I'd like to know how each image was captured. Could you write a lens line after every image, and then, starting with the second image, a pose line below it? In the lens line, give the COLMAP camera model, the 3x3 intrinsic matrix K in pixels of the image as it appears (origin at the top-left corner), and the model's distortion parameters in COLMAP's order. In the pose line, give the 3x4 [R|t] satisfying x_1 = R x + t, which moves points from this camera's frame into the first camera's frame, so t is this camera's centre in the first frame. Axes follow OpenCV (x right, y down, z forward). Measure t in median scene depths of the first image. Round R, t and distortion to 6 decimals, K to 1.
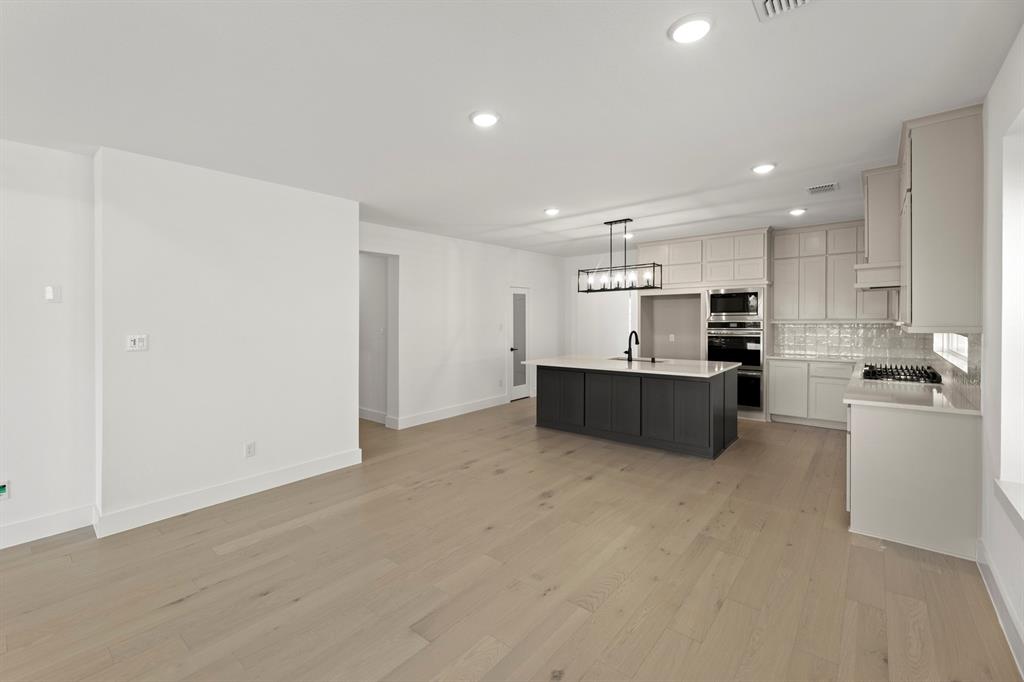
lens RADIAL K [[426.7, 0, 512.3], [0, 426.7, 326.0], [0, 0, 1]] dist [-0.002132, 0.000018]
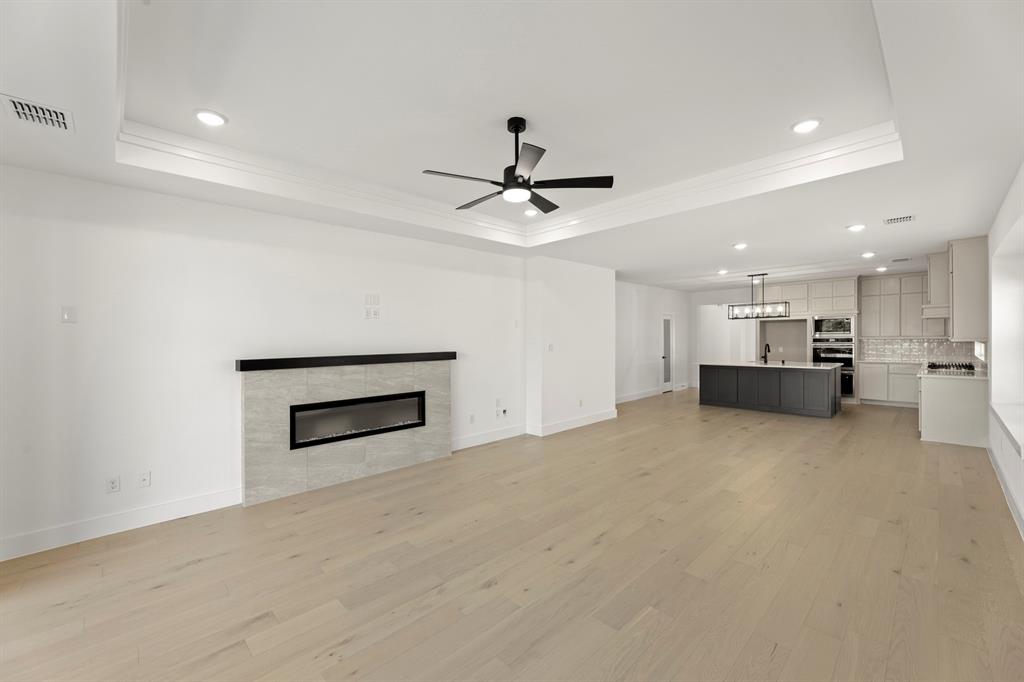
lens RADIAL K [[412.9, 0, 512.0], [0, 412.9, 341.0], [0, 0, 1]] dist [0.000916, -0.000007]
pose [[0.995157, 0.000226, -0.098293, -0.494953], [-0.001125, 0.999958, -0.009085, 0.016598], [0.098287, 0.009152, 0.995116, -0.599766]]
